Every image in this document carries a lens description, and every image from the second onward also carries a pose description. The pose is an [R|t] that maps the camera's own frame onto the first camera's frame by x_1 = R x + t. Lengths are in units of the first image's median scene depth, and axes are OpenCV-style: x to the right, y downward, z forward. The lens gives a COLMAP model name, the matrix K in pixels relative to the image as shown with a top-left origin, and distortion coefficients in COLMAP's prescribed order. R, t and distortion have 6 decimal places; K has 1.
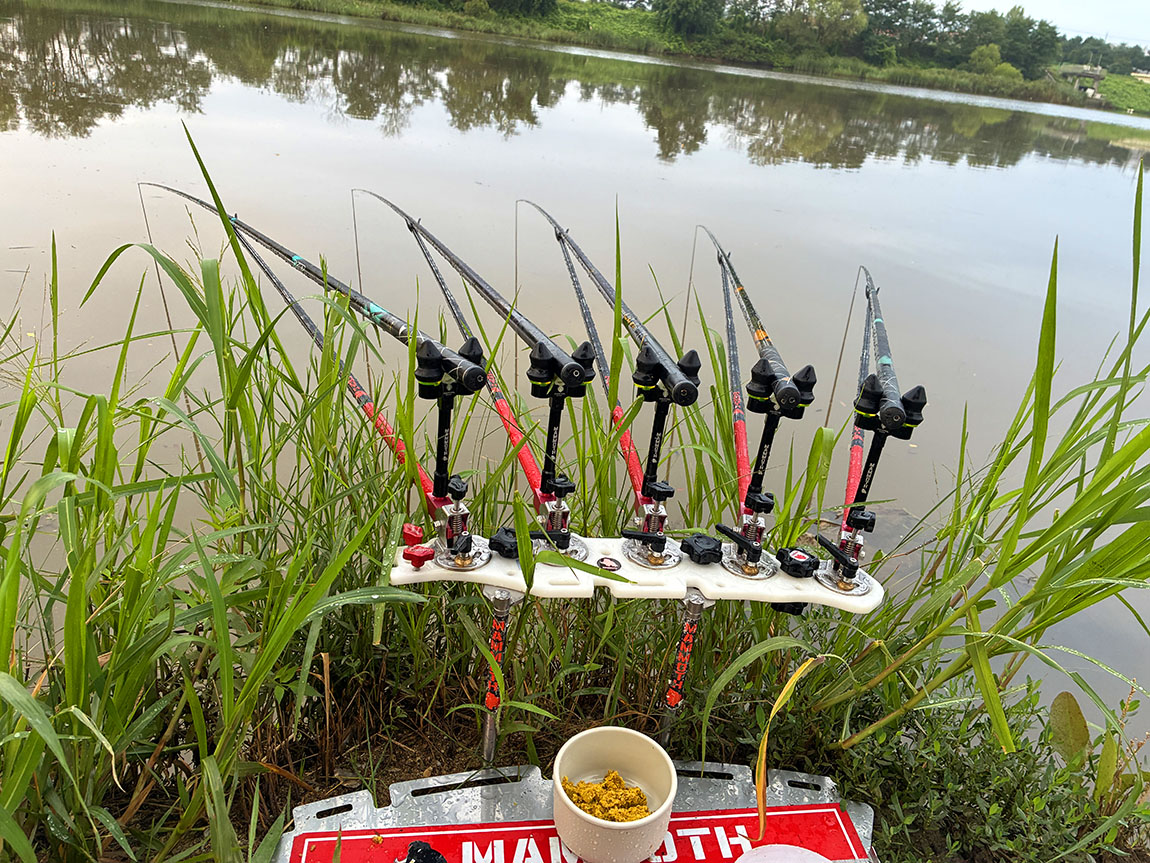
lens RADIAL K [[862.0, 0, 584.6], [0, 862.0, 424.5], [0, 0, 1]] dist [0.037685, -0.043633]
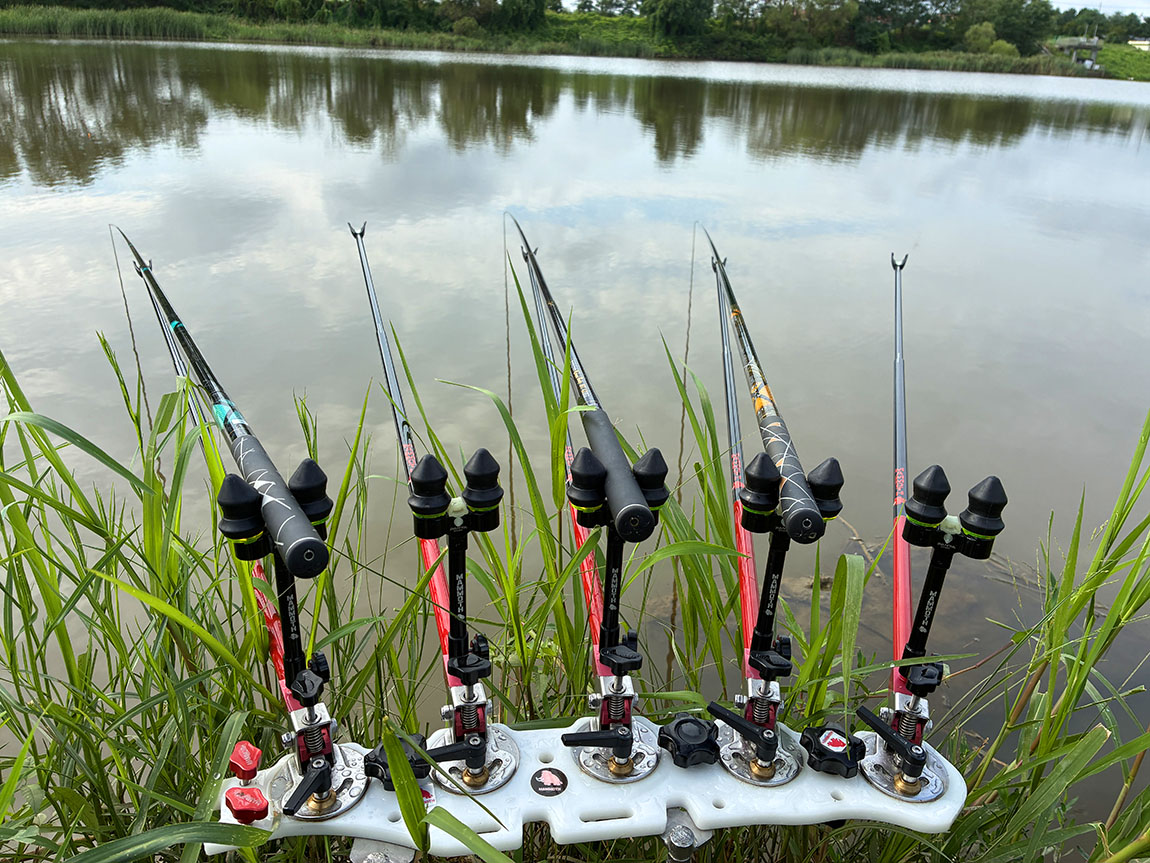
lens RADIAL K [[862.0, 0, 584.7], [0, 862.0, 430.4], [0, 0, 1]] dist [0.037685, -0.043633]
pose [[0.997425, -0.068952, -0.019743, 0.086073], [0.068870, 0.997614, -0.004828, -0.100834], [0.020028, 0.003456, 0.999793, 0.328245]]
